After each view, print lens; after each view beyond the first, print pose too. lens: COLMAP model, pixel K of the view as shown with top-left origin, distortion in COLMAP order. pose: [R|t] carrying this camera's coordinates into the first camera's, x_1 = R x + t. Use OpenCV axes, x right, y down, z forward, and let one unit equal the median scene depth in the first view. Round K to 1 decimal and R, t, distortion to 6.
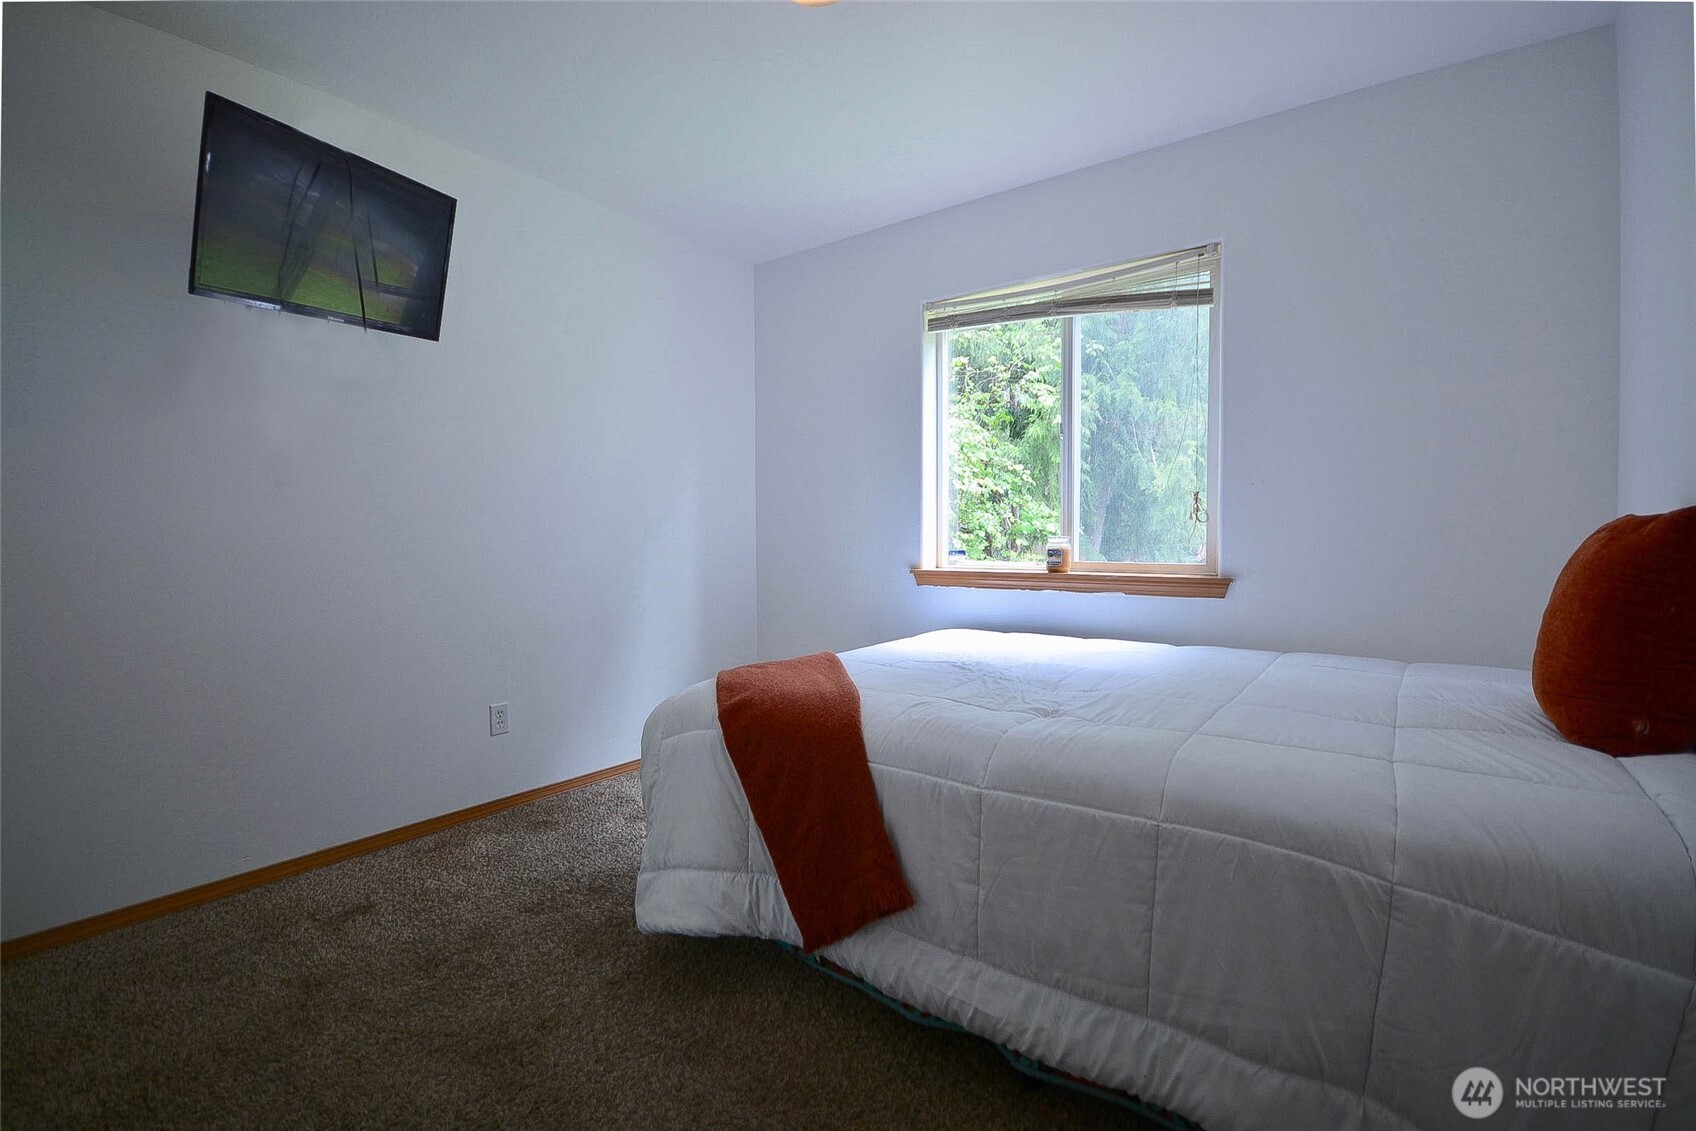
lens RADIAL K [[756.3, 0, 848.4], [0, 756.3, 553.8], [0, 0, 1]] dist [-0.000205, -0.000400]
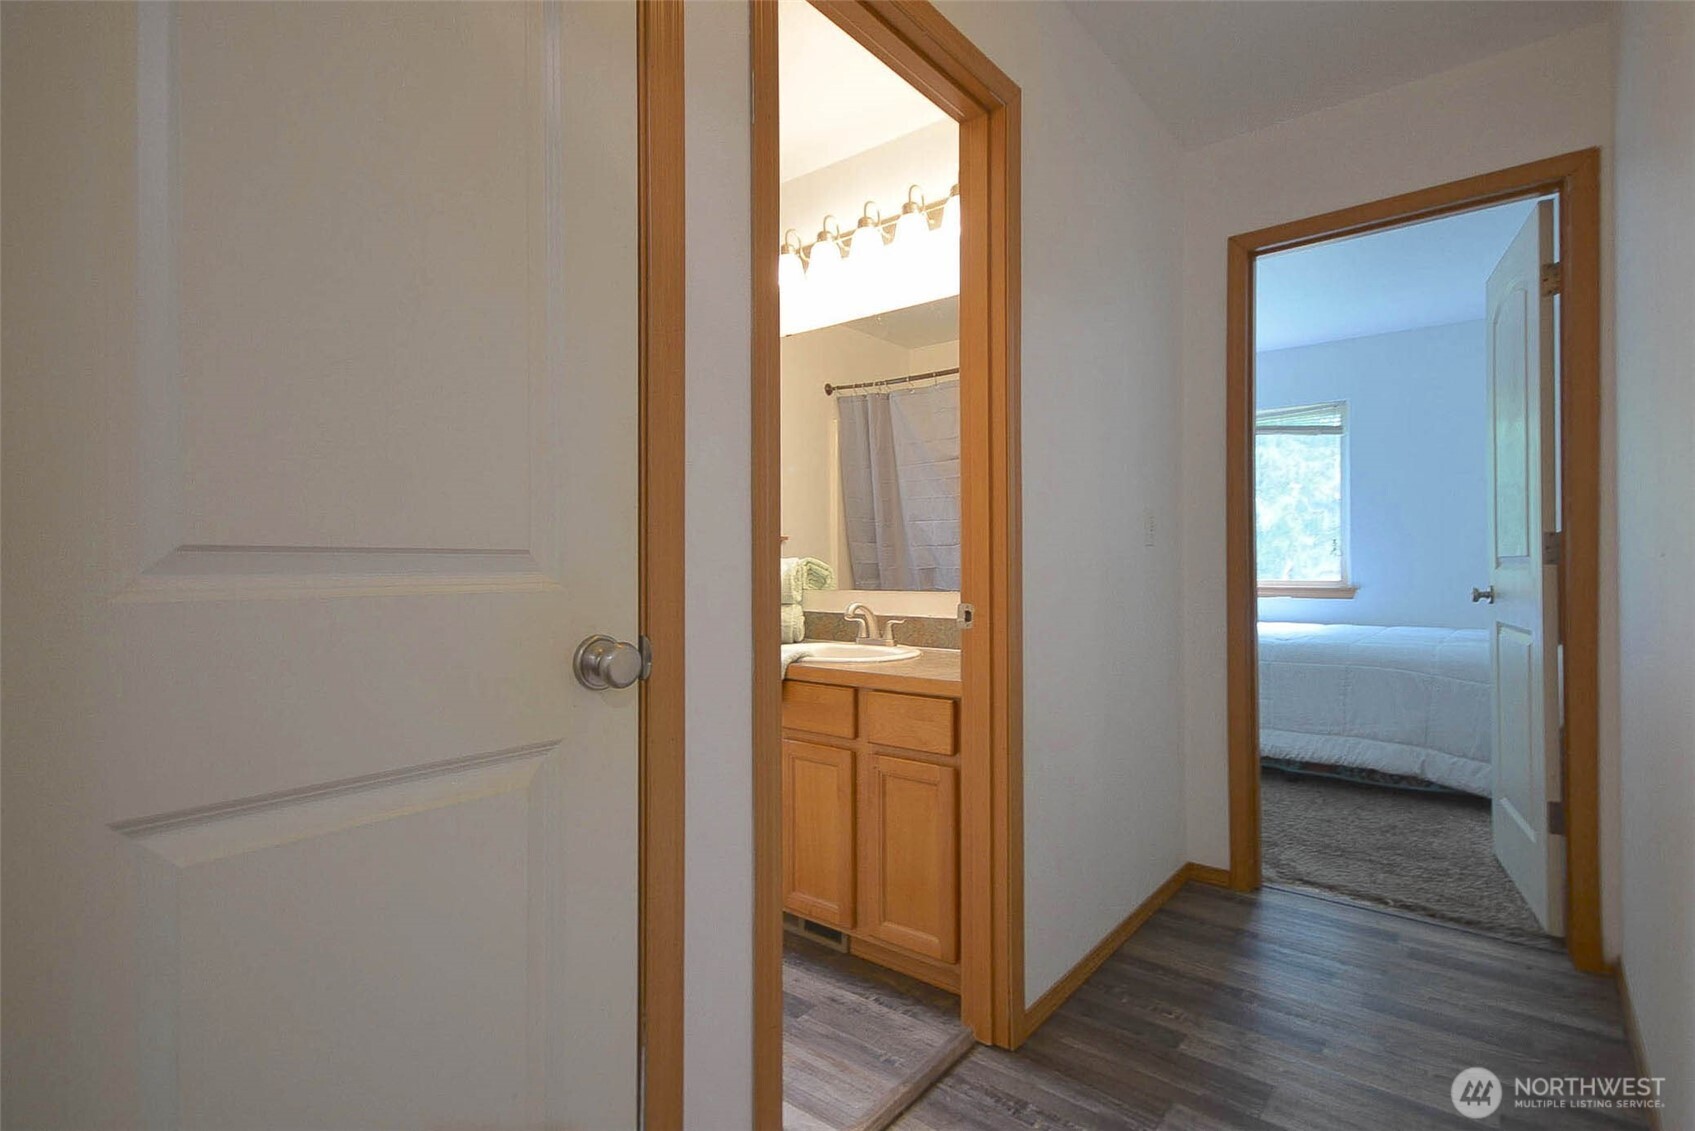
lens RADIAL K [[755.8, 0, 847.9], [0, 755.8, 553.9], [0, 0, 1]] dist [-0.000205, -0.000400]
pose [[0.996175, -0.000579, -0.087375, -1.170757], [-0.002762, 0.999270, -0.038114, 0.052177], [0.087333, 0.038209, 0.995446, -1.933089]]
